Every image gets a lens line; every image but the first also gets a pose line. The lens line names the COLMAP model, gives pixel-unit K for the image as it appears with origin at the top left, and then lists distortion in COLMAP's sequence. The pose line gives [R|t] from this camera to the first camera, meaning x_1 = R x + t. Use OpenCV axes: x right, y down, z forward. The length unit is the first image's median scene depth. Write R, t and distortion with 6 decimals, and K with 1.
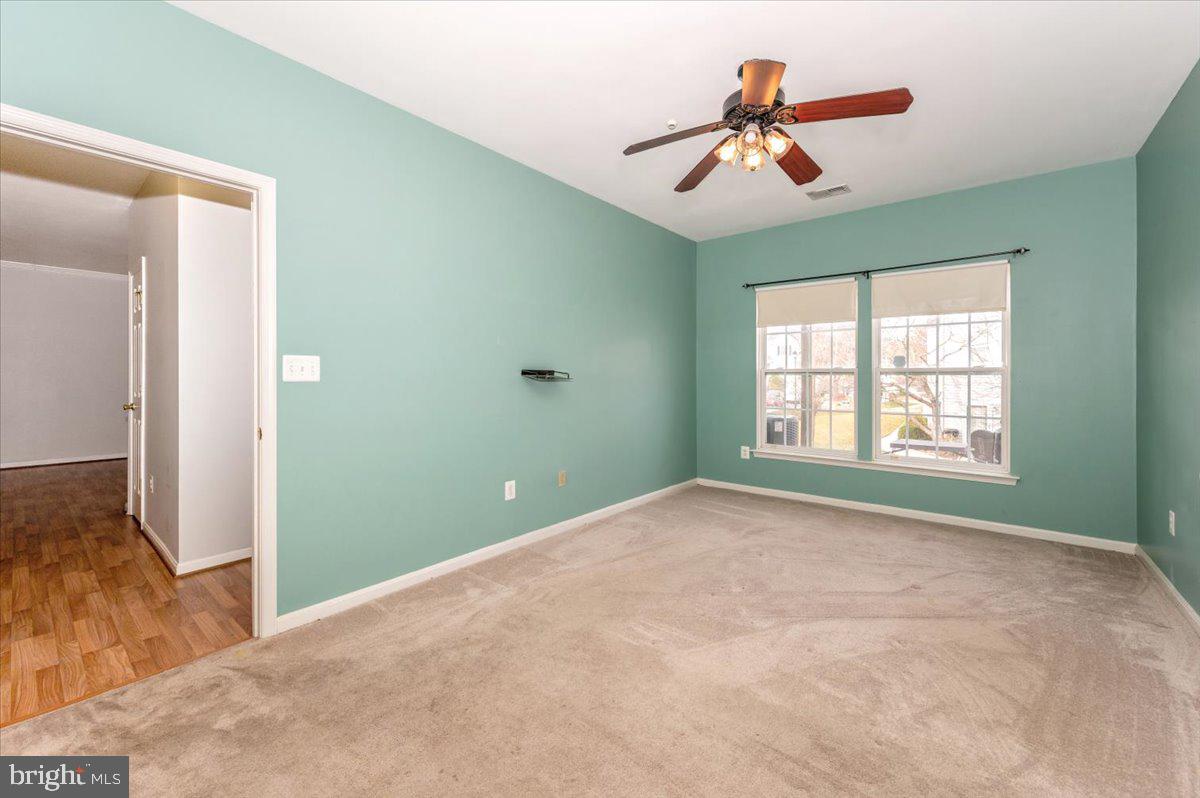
lens RADIAL K [[481.3, 0, 586.4], [0, 481.3, 376.8], [0, 0, 1]] dist [0.000456, -0.000308]
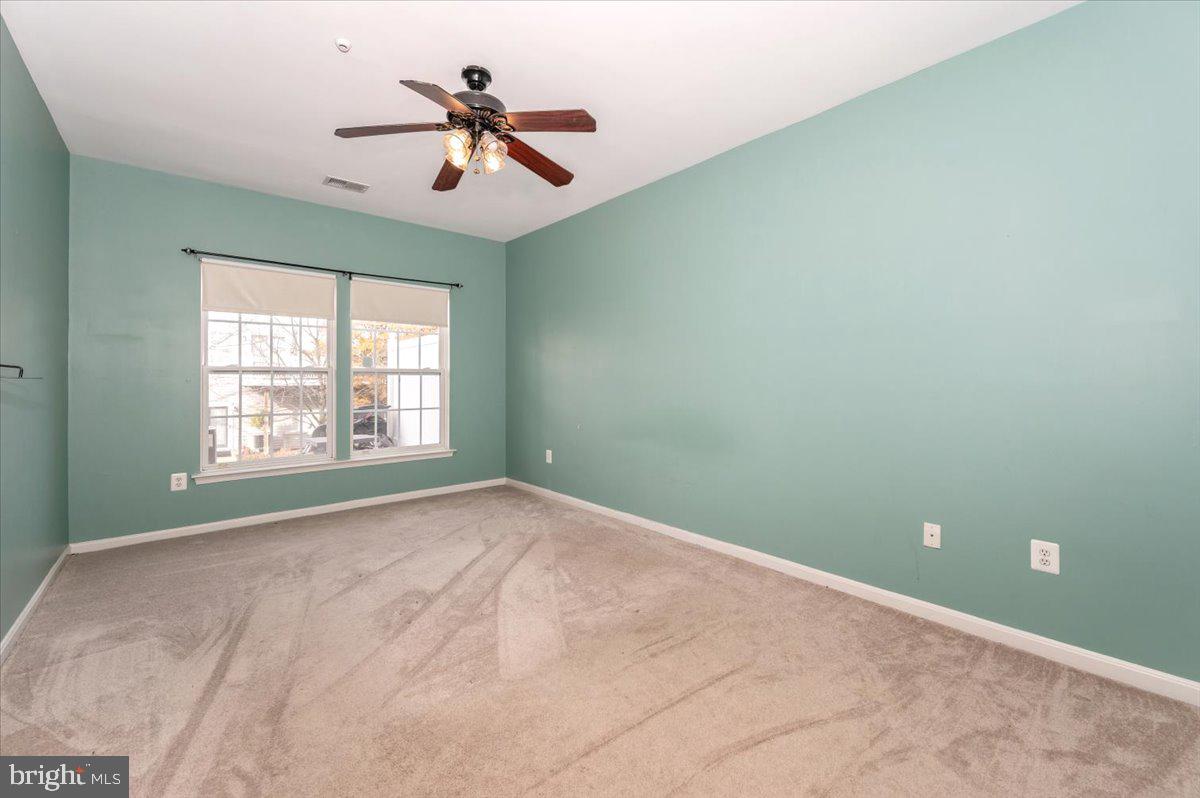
lens RADIAL K [[481.3, 0, 613.0], [0, 481.3, 376.5], [0, 0, 1]] dist [0.000456, -0.000308]
pose [[0.154484, -0.001132, 0.987995, -0.325708], [0.000028, 0.999999, 0.001141, -0.000937], [-0.987995, -0.000149, 0.154484, 0.290884]]
